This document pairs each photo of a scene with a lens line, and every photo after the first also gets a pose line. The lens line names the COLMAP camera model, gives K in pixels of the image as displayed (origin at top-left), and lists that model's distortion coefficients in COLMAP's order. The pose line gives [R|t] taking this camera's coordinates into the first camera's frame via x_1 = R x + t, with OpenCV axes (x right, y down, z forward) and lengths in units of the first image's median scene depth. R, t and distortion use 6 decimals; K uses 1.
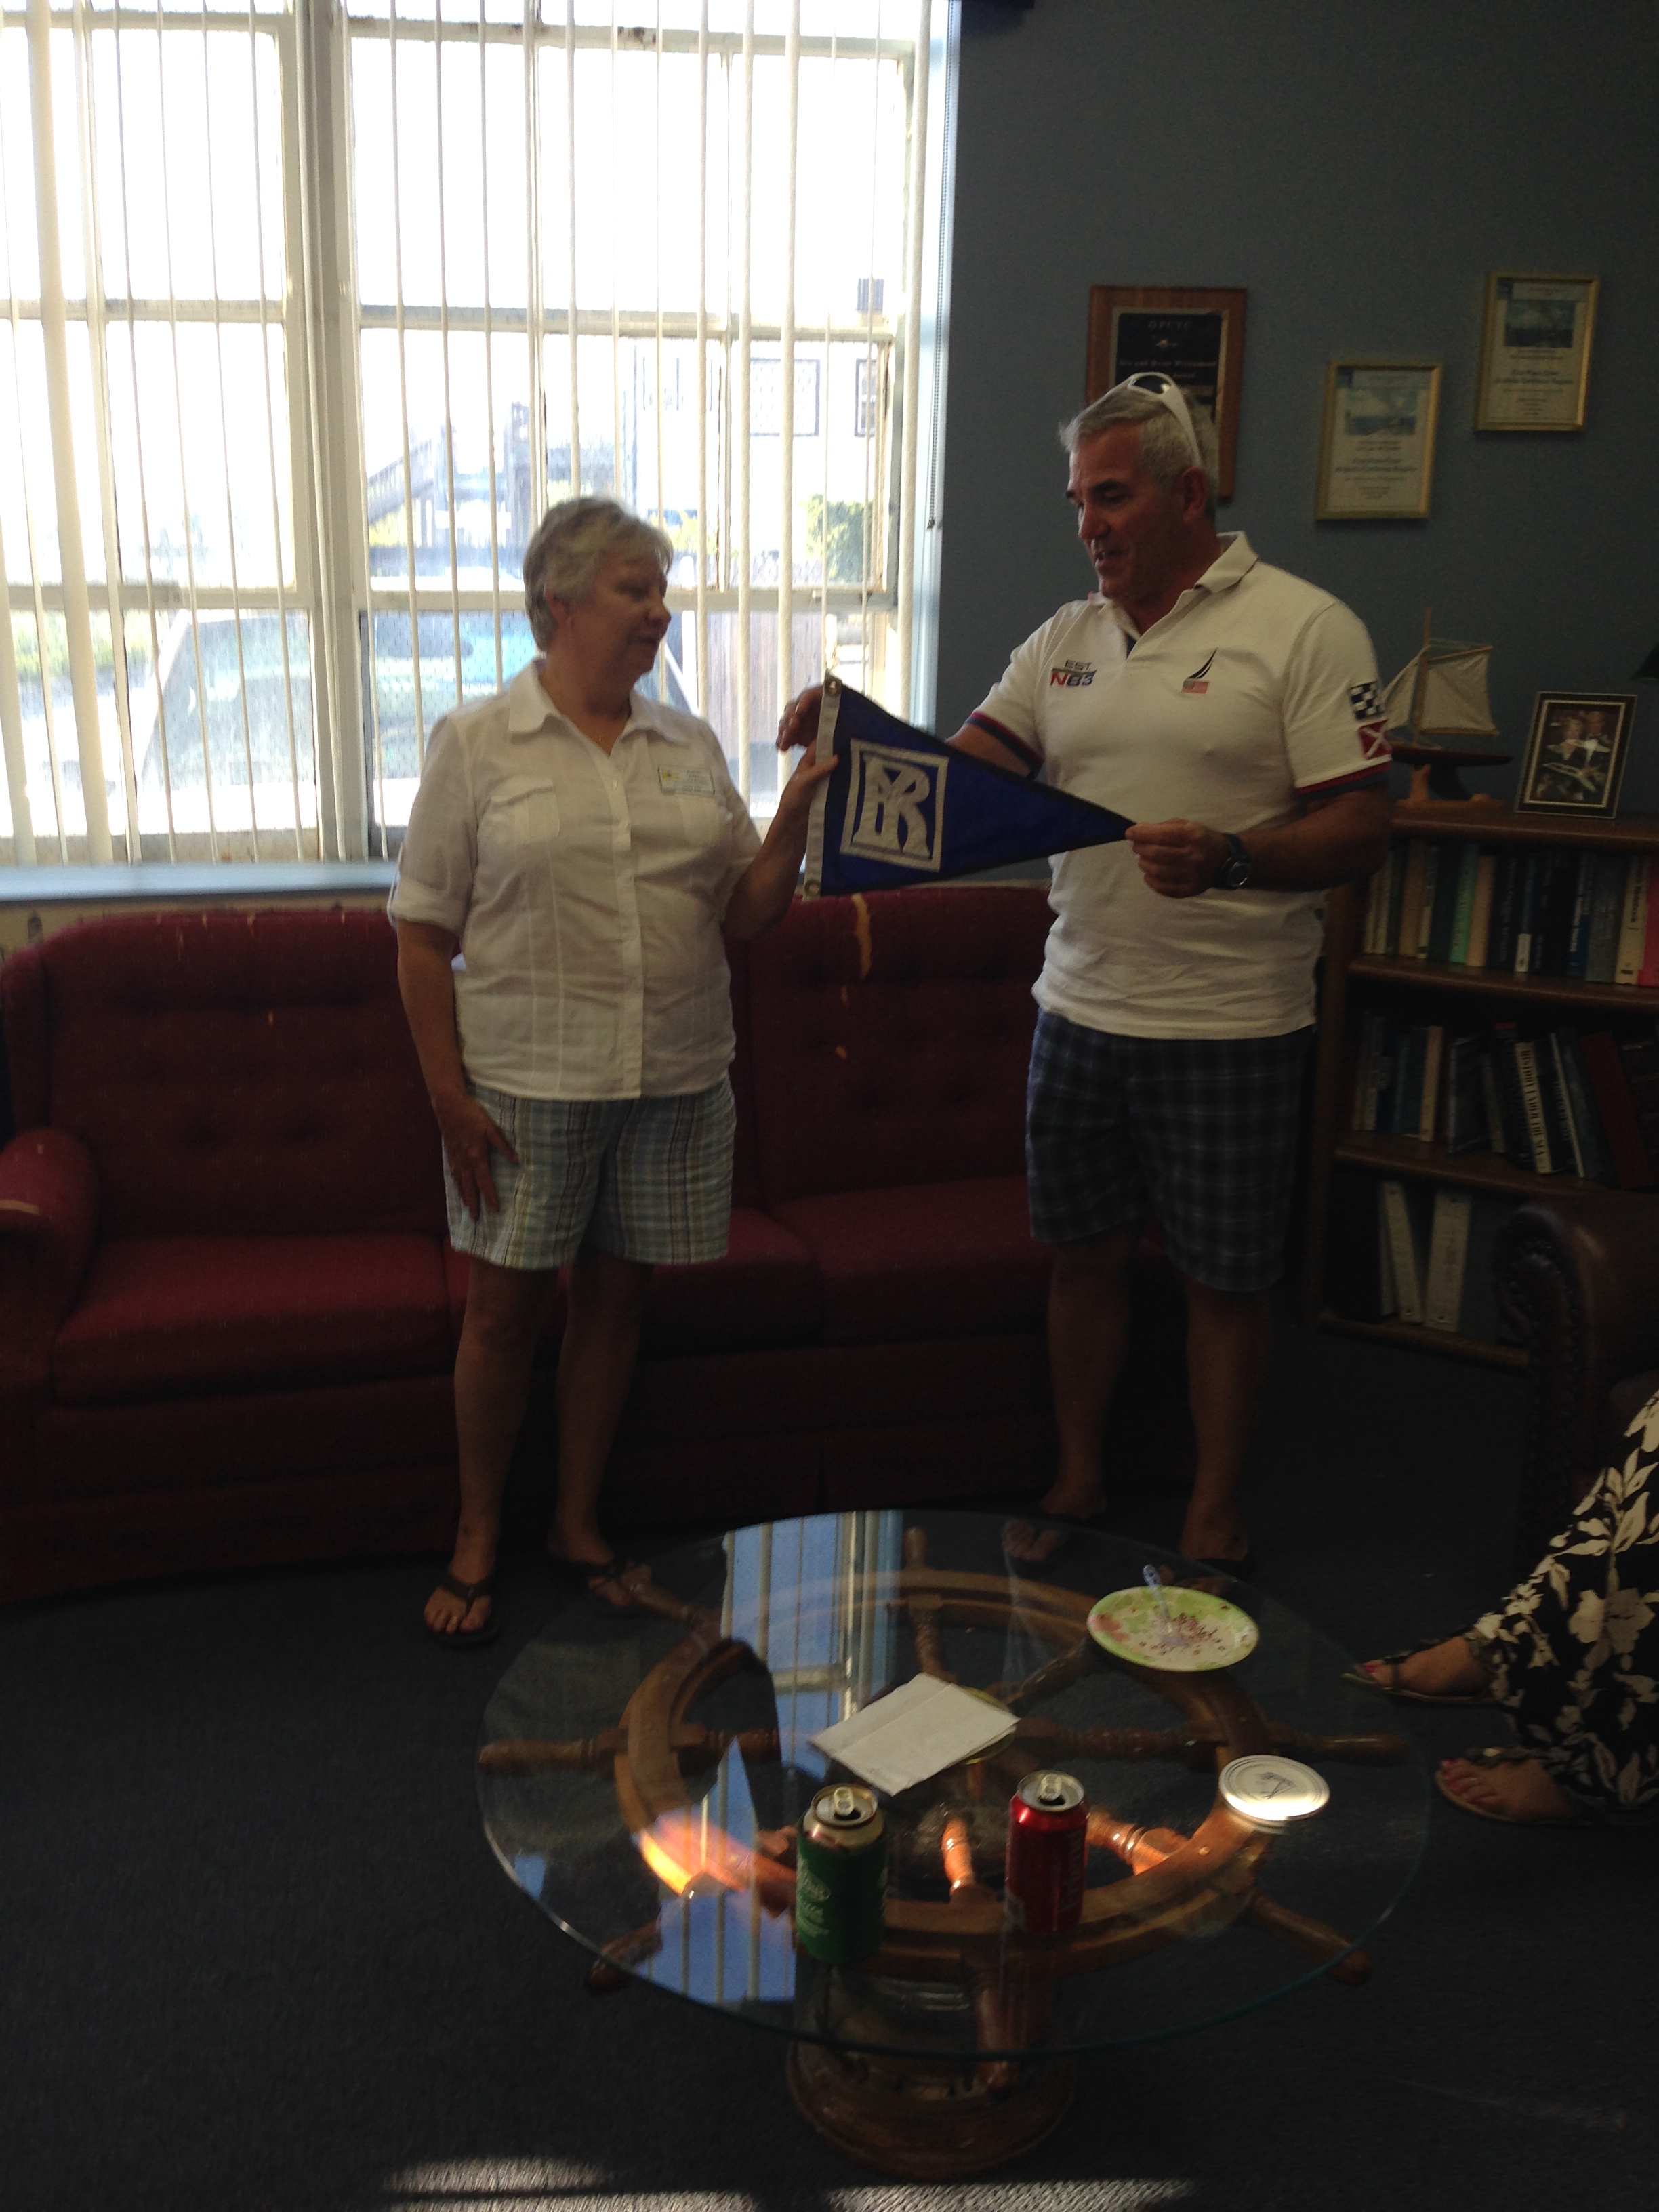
lens RADIAL K [[2071.0, 0, 723.7], [0, 2071.0, 1182.0], [0, 0, 1]] dist [0.053288, 0.000000]
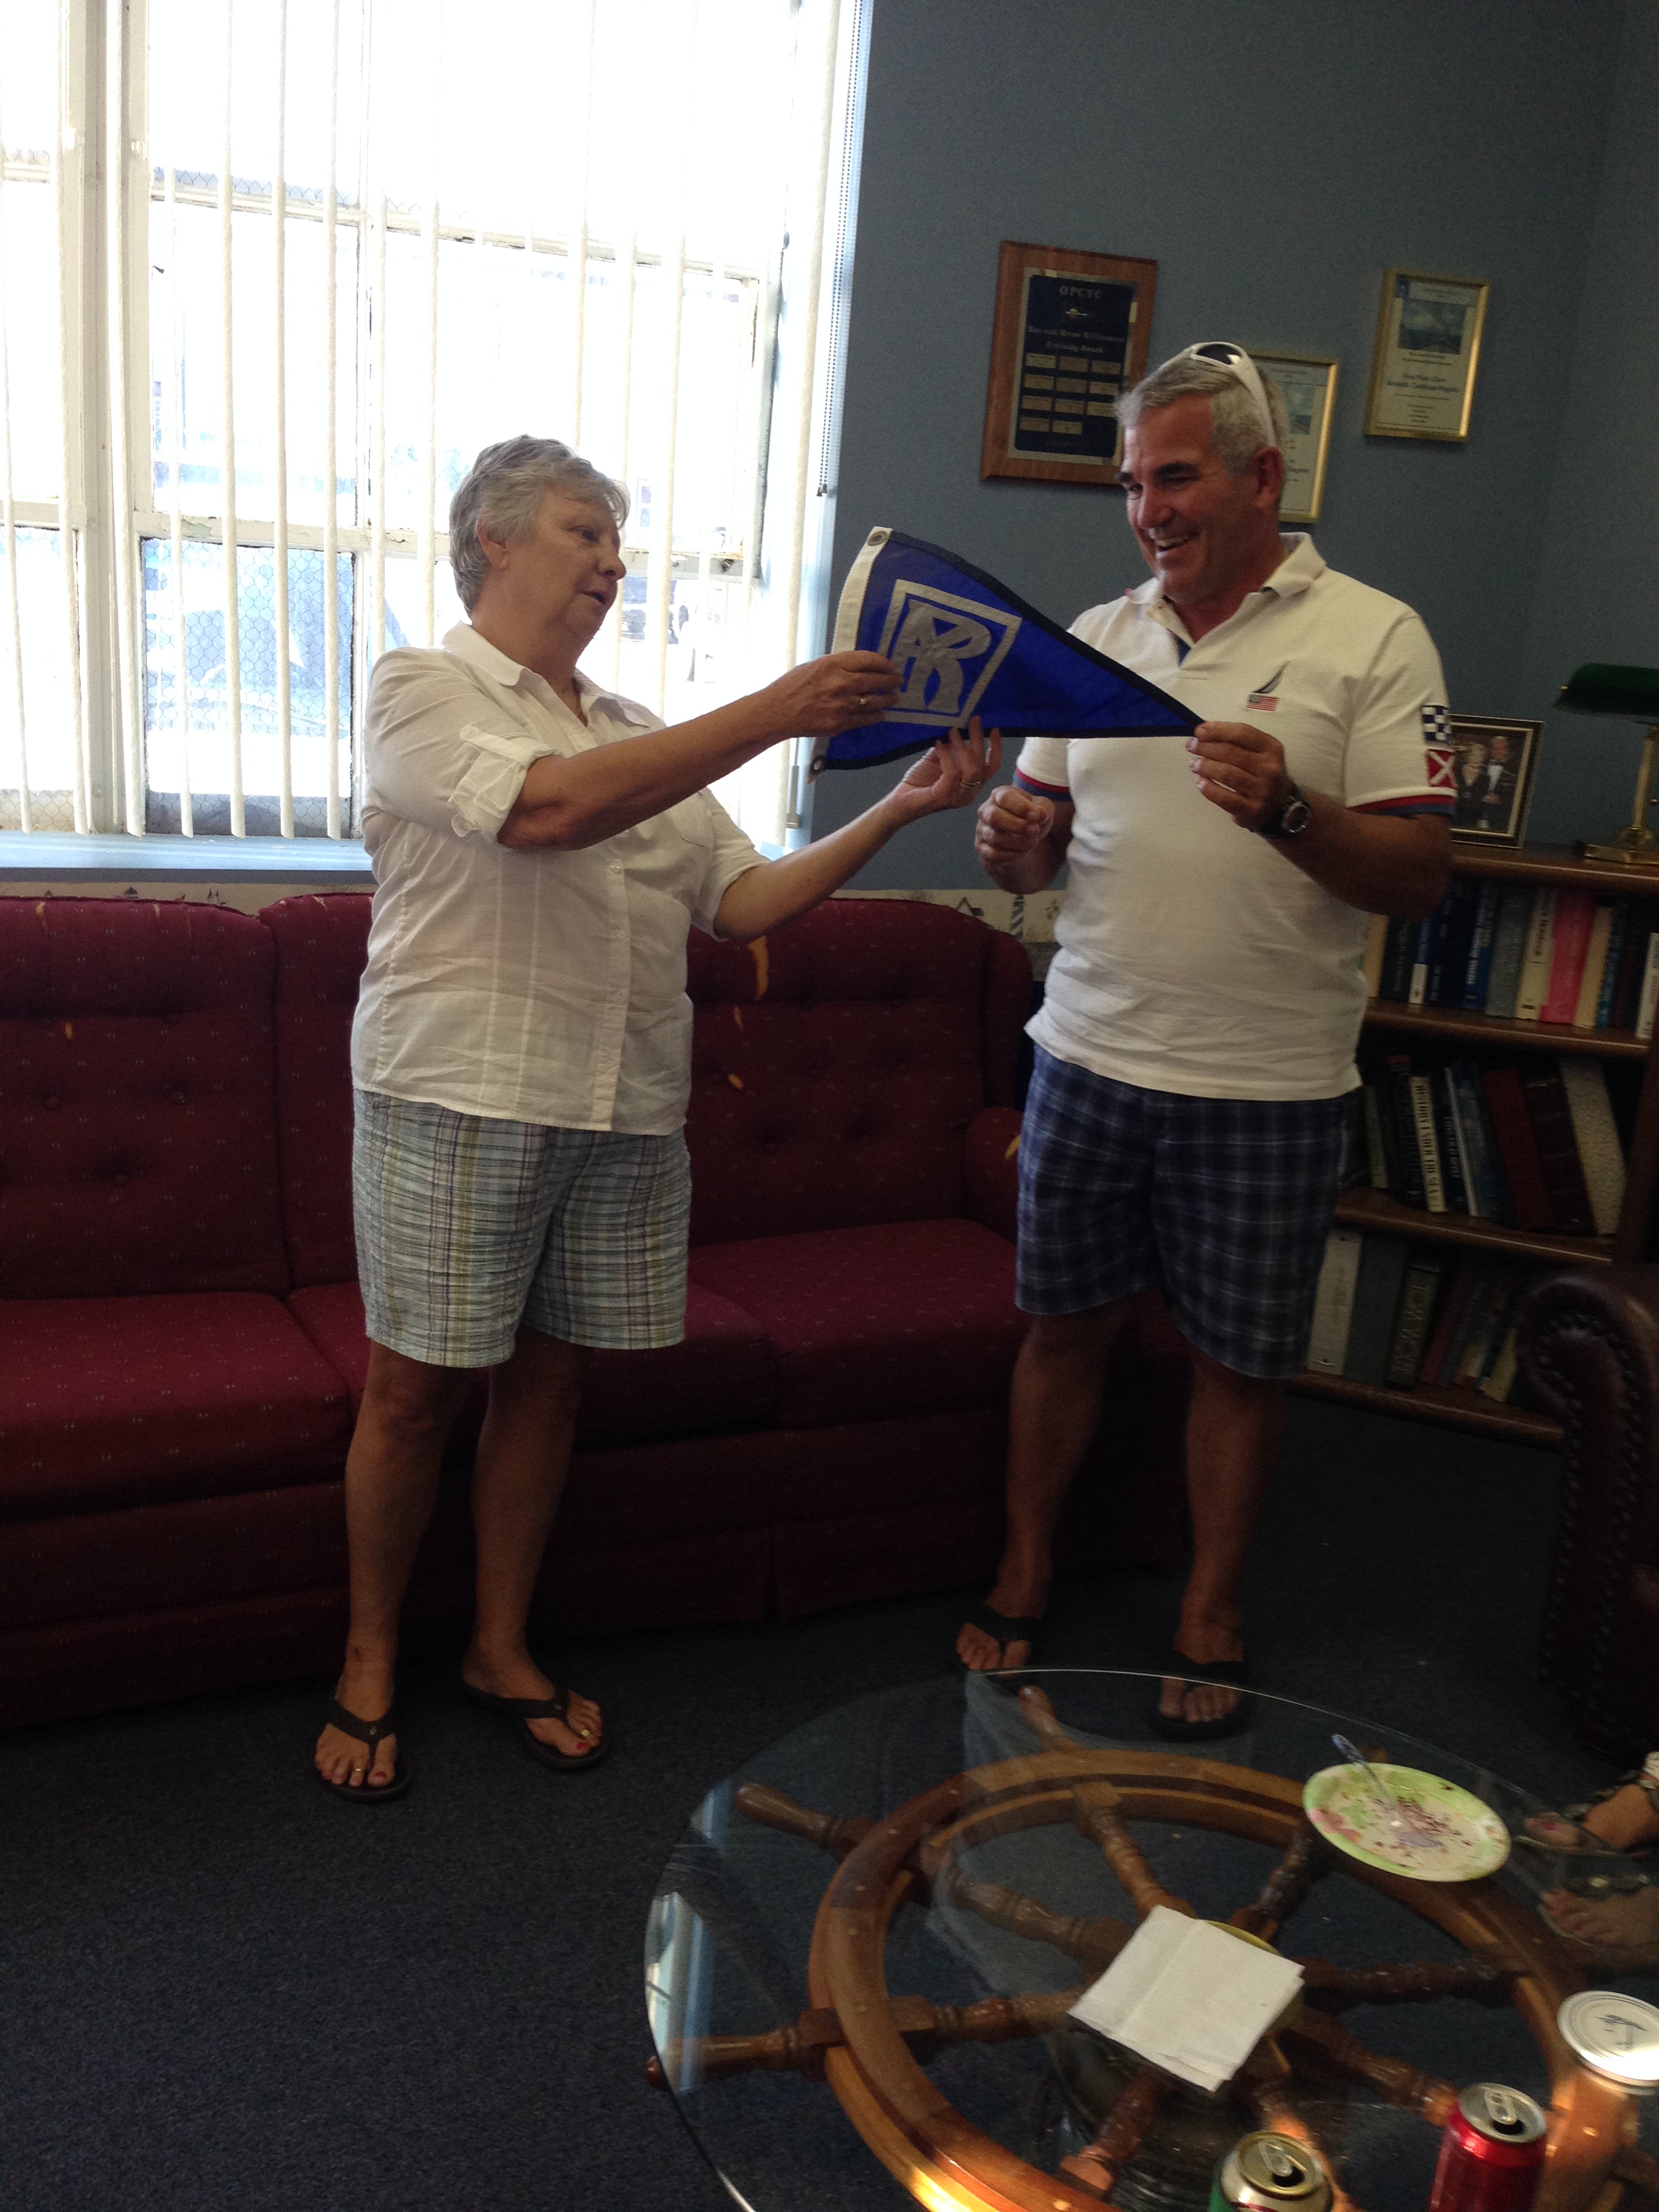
lens RADIAL K [[2071.0, 0, 747.0], [0, 2071.0, 1183.8], [0, 0, 1]] dist [0.053288, 0.000000]
pose [[0.978578, 0.002116, 0.205867, -0.146170], [-0.006530, 0.999763, 0.020763, -0.043203], [-0.205774, -0.021663, 0.978360, 0.148018]]
